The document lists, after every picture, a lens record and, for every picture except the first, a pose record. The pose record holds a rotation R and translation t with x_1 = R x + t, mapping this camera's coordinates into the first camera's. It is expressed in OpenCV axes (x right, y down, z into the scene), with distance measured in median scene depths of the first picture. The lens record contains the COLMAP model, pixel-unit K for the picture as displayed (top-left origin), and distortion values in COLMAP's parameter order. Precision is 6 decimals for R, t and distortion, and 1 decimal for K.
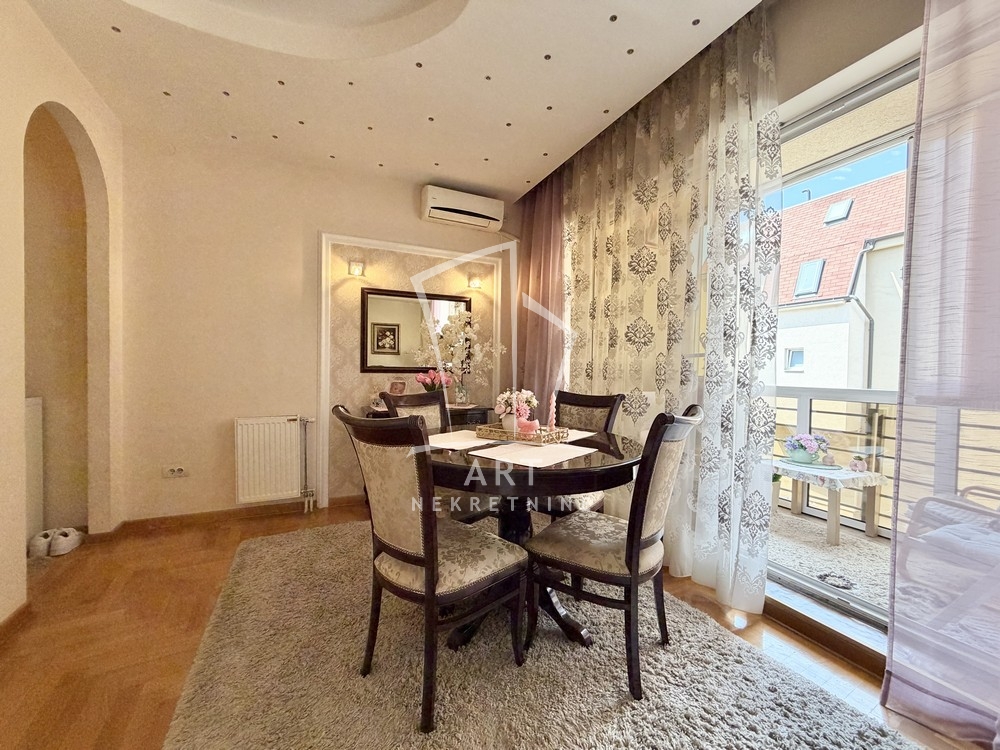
lens RADIAL K [[401.2, 0, 501.3], [0, 401.2, 375.6], [0, 0, 1]] dist [0.000367, -0.000528]
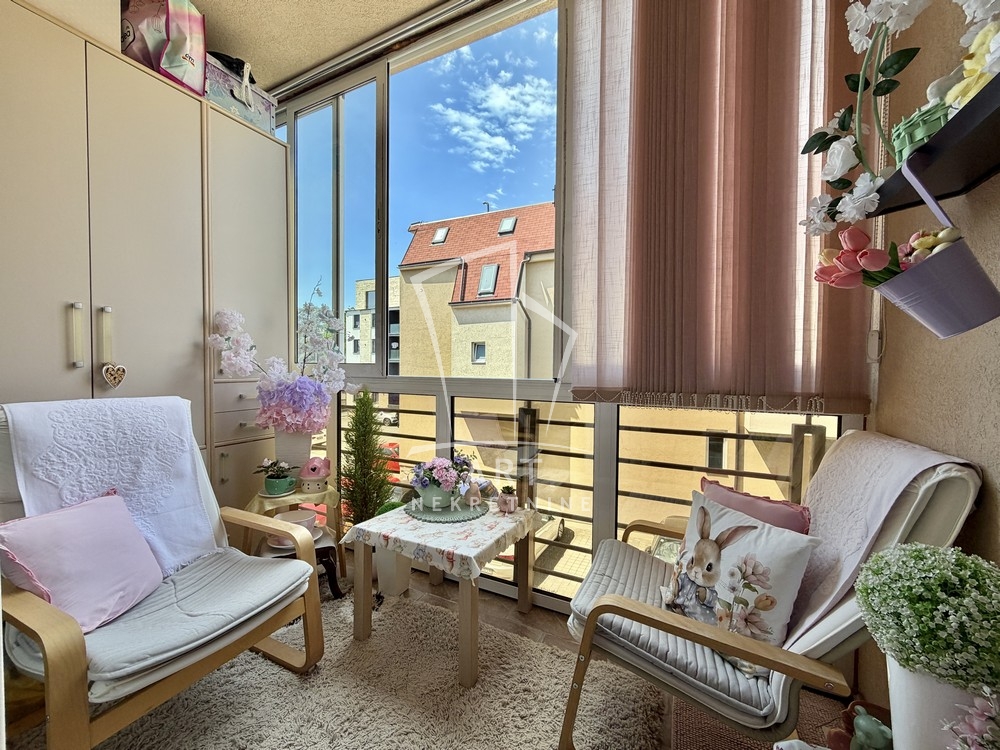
lens RADIAL K [[401.2, 0, 498.7], [0, 401.2, 375.1], [0, 0, 1]] dist [0.000367, -0.000528]
pose [[0.786348, -0.018794, 0.617498, 0.441349], [0.009013, 0.999780, 0.018952, 0.013953], [-0.617718, -0.009338, 0.786344, 0.462396]]
